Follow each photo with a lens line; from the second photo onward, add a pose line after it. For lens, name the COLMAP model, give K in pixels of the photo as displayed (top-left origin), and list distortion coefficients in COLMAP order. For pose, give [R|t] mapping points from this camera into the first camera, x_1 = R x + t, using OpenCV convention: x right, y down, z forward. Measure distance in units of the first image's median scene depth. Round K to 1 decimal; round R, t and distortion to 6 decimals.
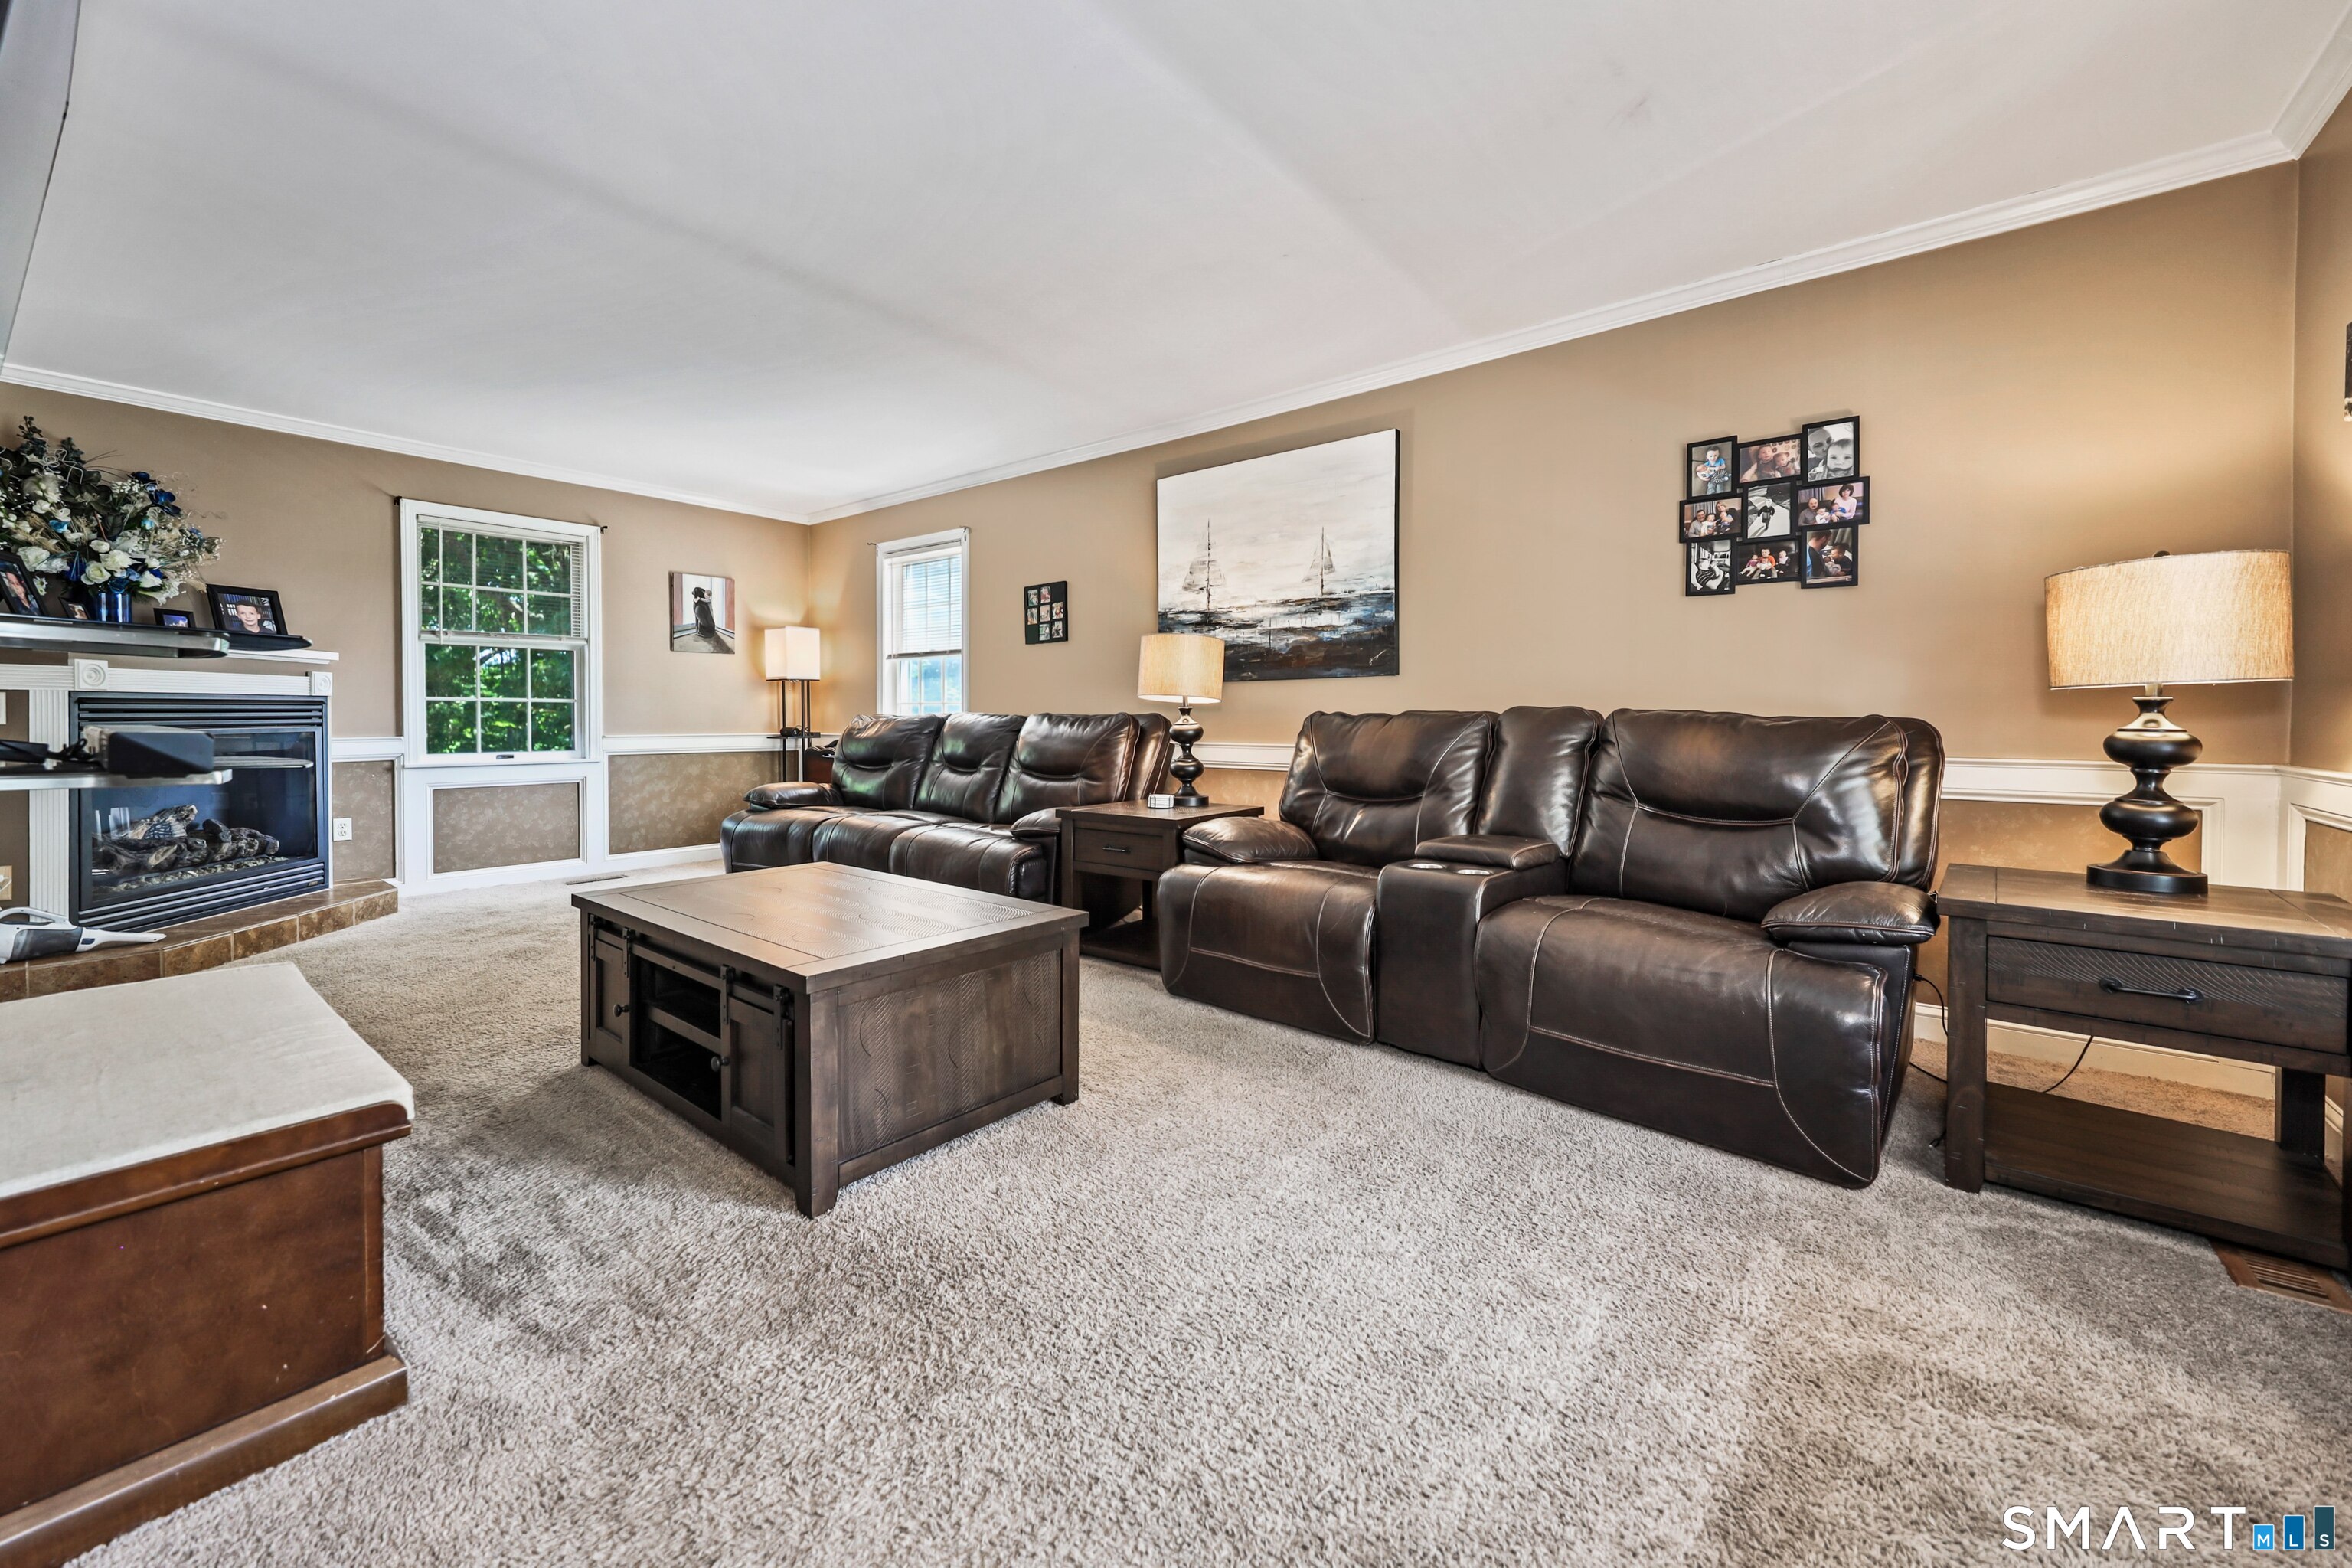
lens RADIAL K [[900.4, 0, 1170.5], [0, 900.4, 735.6], [0, 0, 1]] dist [-0.002439, -0.000163]
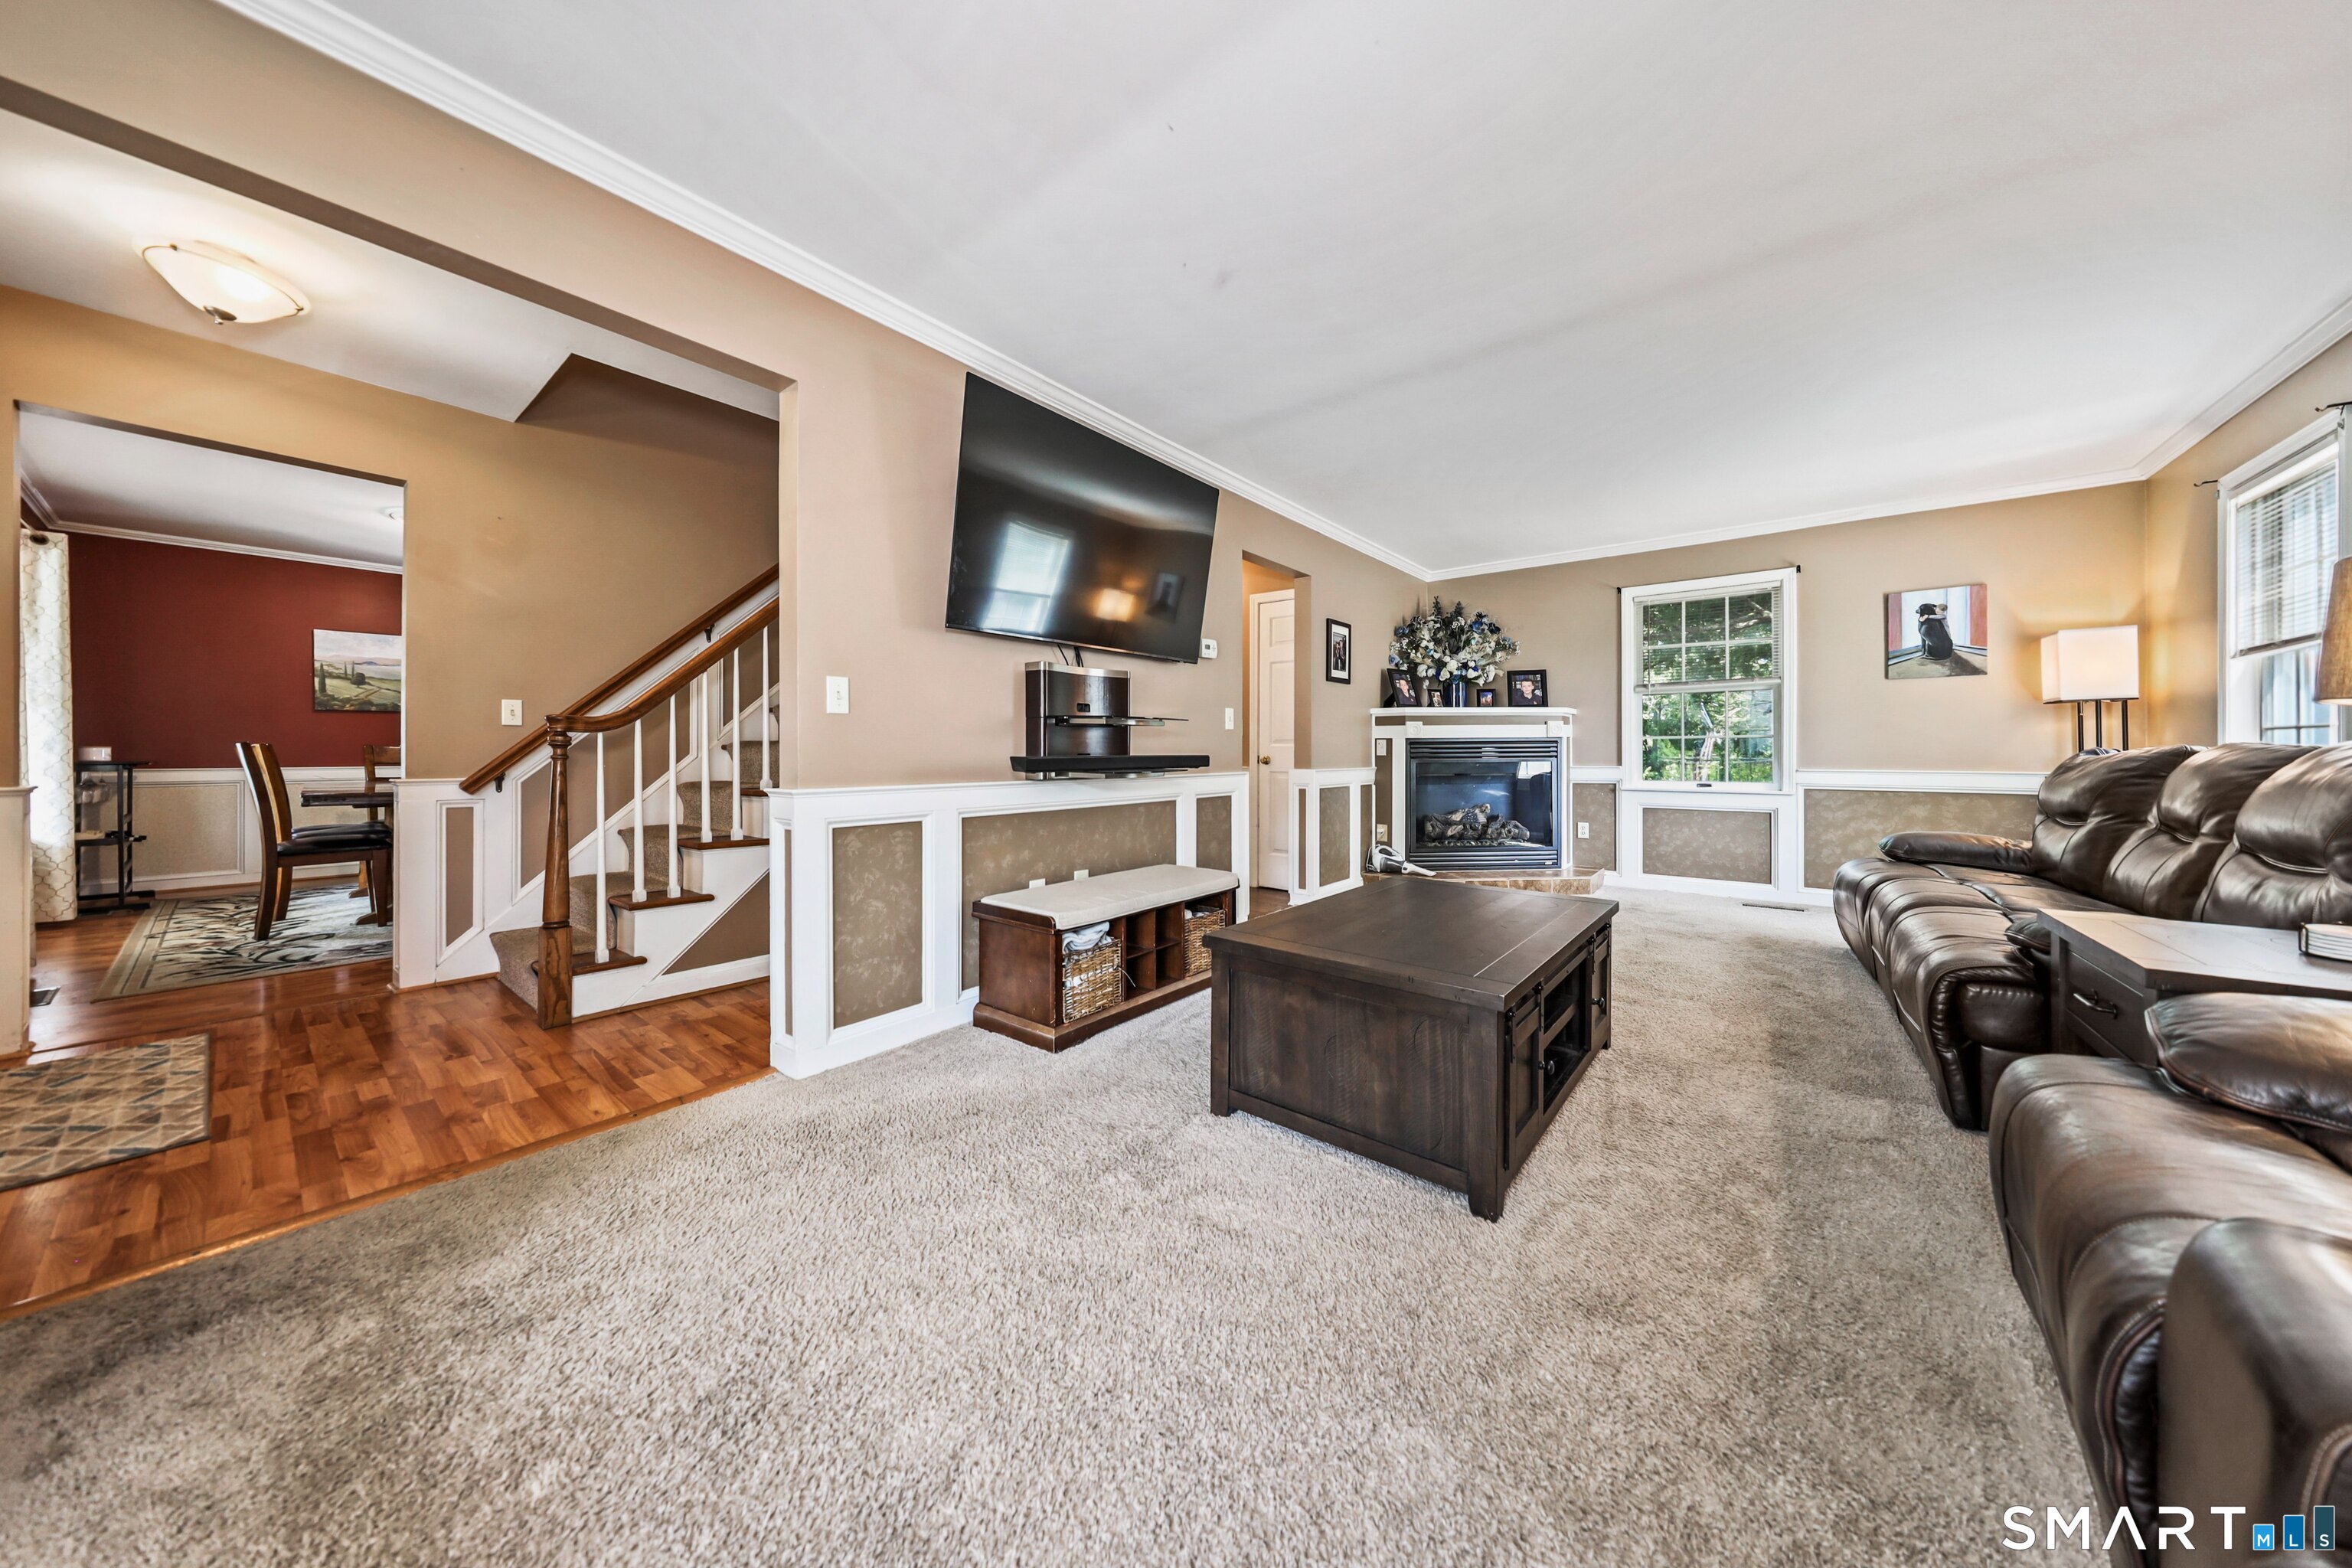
lens RADIAL K [[749.0, 0, 1156.7], [0, 749.0, 750.5], [0, 0, 1]] dist [0.000084, 0.000090]
pose [[-0.009281, -0.002606, -0.999954, 0.242020], [-0.019280, 0.999811, -0.002427, -0.005697], [0.999771, 0.019257, -0.009330, 0.292290]]
